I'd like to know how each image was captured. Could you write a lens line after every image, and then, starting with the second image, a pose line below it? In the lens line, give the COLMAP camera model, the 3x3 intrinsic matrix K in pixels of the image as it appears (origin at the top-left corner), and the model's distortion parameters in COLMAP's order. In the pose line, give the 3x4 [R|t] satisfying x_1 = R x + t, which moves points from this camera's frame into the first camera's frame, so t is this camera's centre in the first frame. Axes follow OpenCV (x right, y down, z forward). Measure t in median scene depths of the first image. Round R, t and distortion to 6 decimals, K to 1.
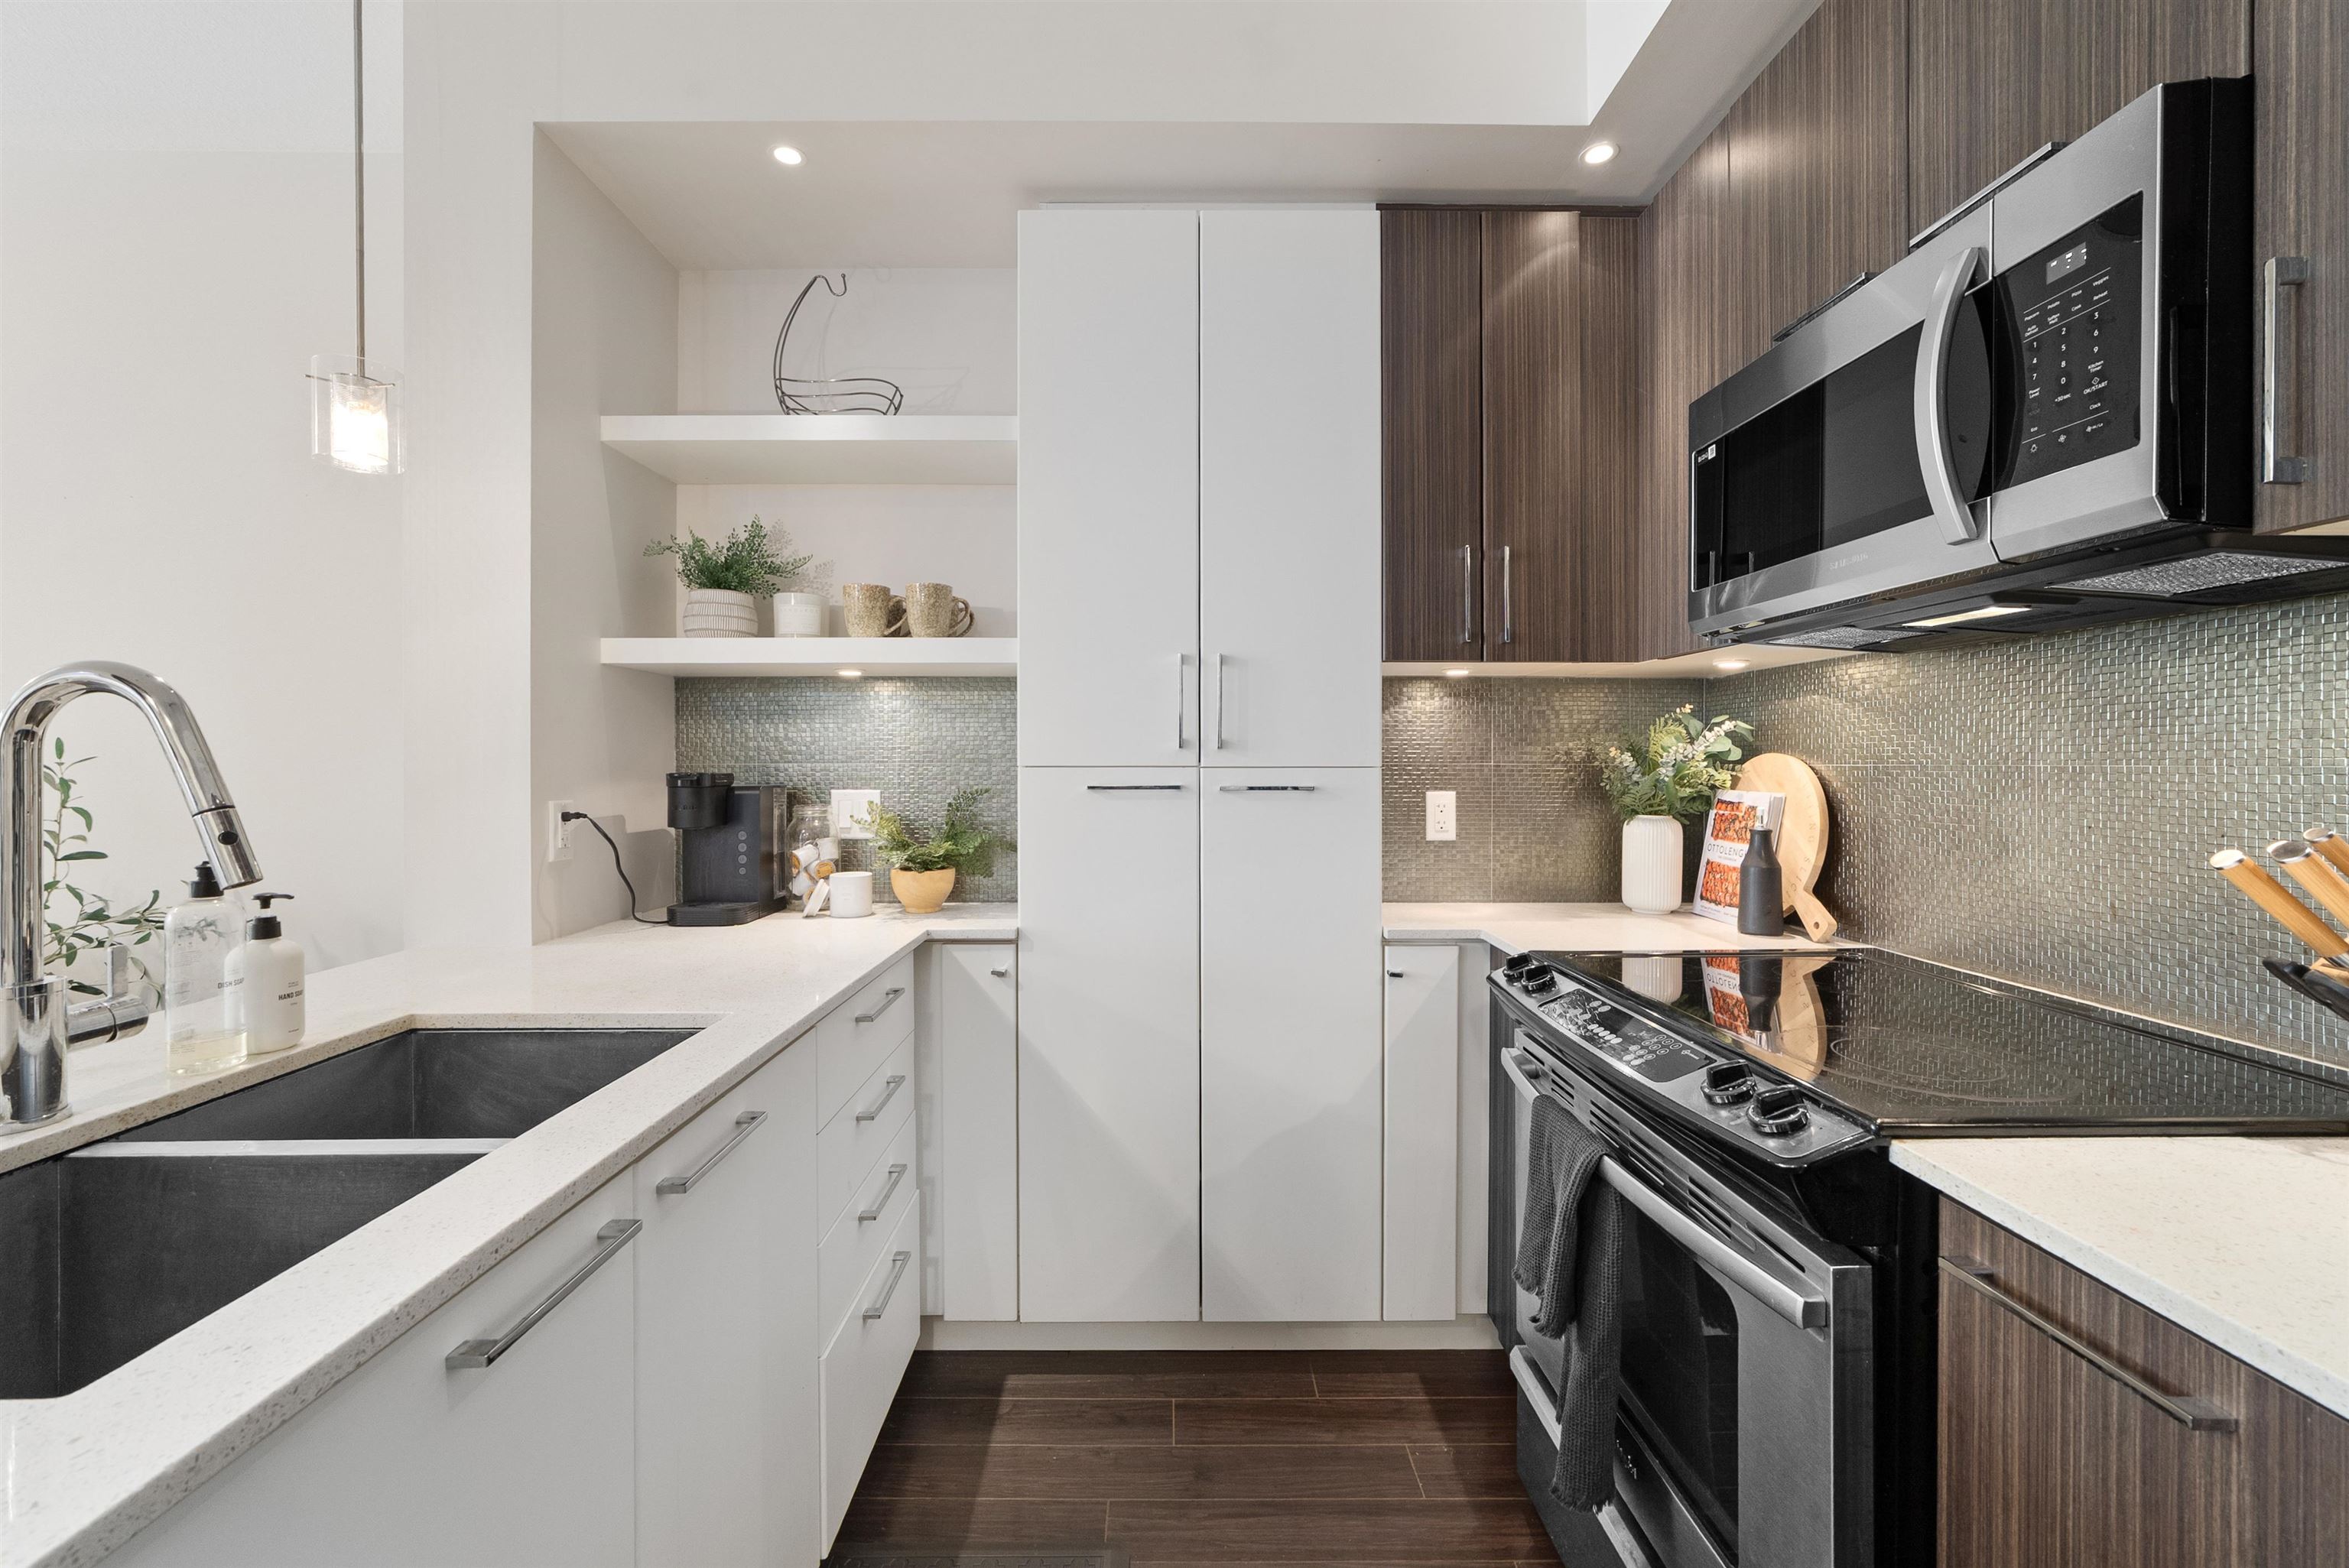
lens RADIAL K [[931.5, 0, 1172.8], [0, 931.5, 764.2], [0, 0, 1]] dist [-0.017383, 0.000352]
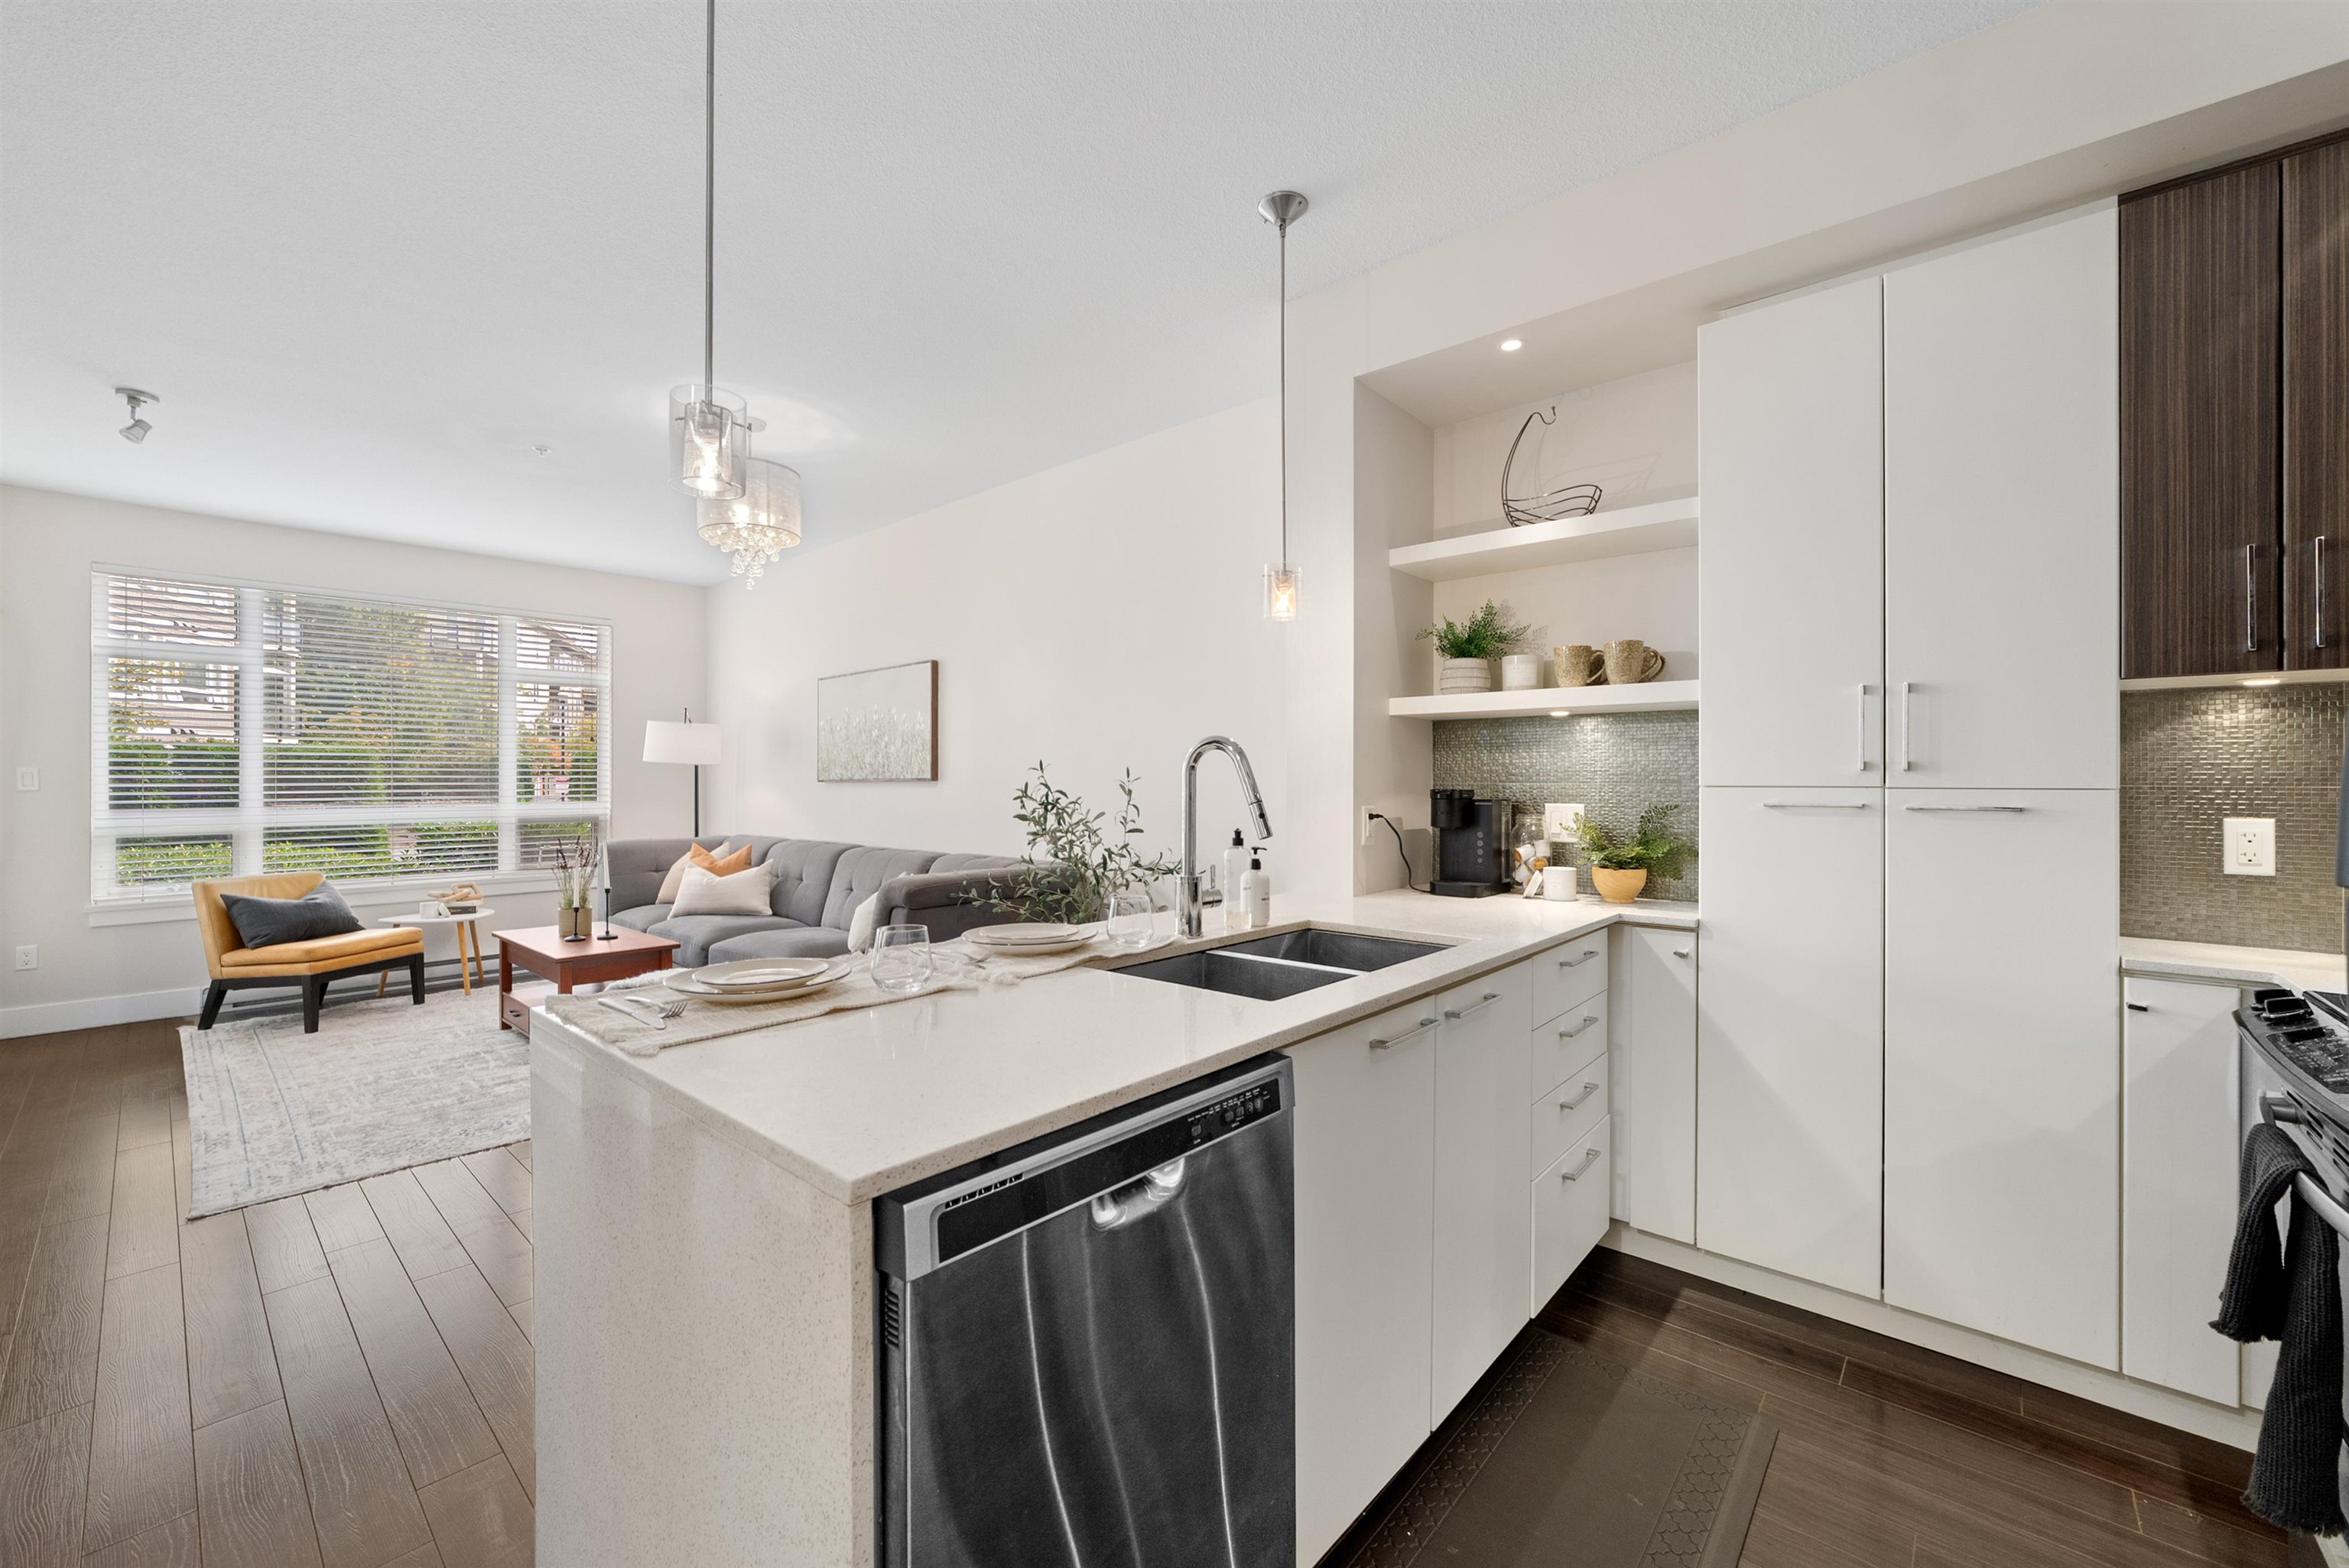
lens RADIAL K [[931.2, 0, 1177.9], [0, 931.2, 781.9], [0, 0, 1]] dist [-0.025175, 0.007465]
pose [[0.743766, 0.003081, -0.668433, 0.132609], [-0.005028, 0.999987, -0.000986, 0.001673], [0.668421, 0.004095, 0.743772, -0.346848]]
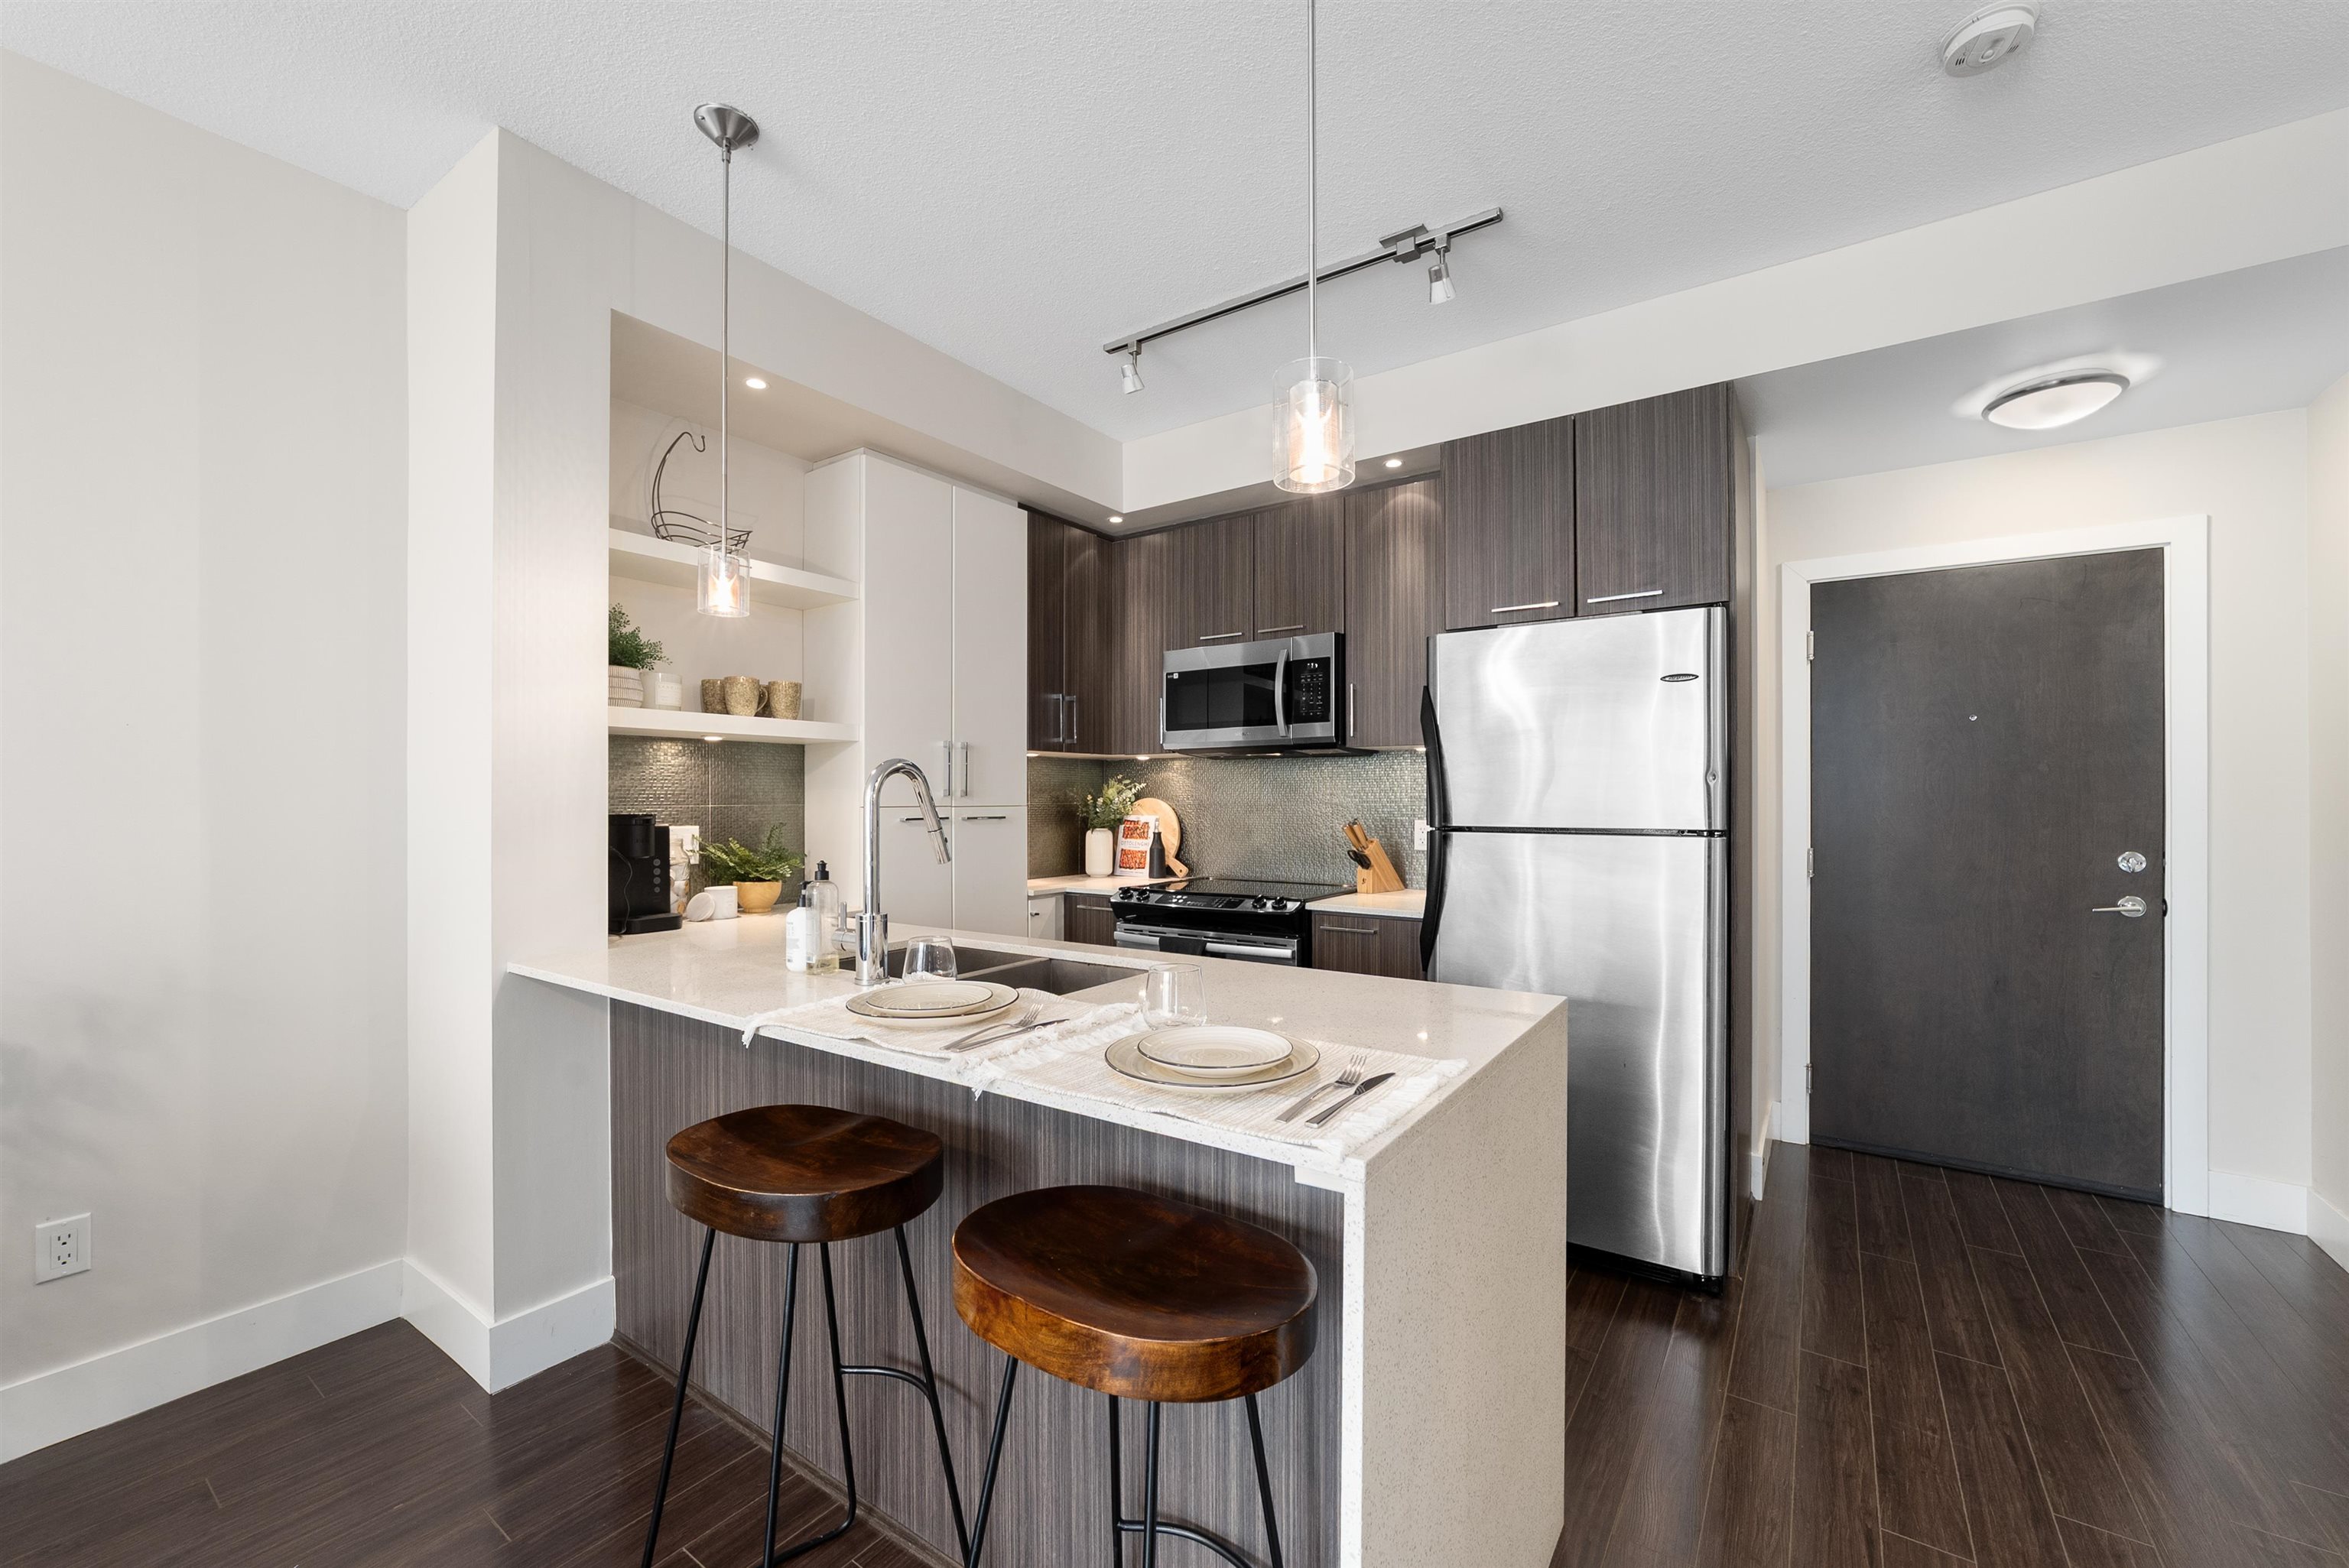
lens RADIAL K [[926.2, 0, 1175.6], [0, 926.2, 794.6], [0, 0, 1]] dist [-0.025365, 0.006985]
pose [[0.583771, 0.002826, 0.811914, -1.125464], [0.003676, 0.999974, -0.006123, -0.006370], [-0.811910, 0.006559, 0.583745, -0.342521]]
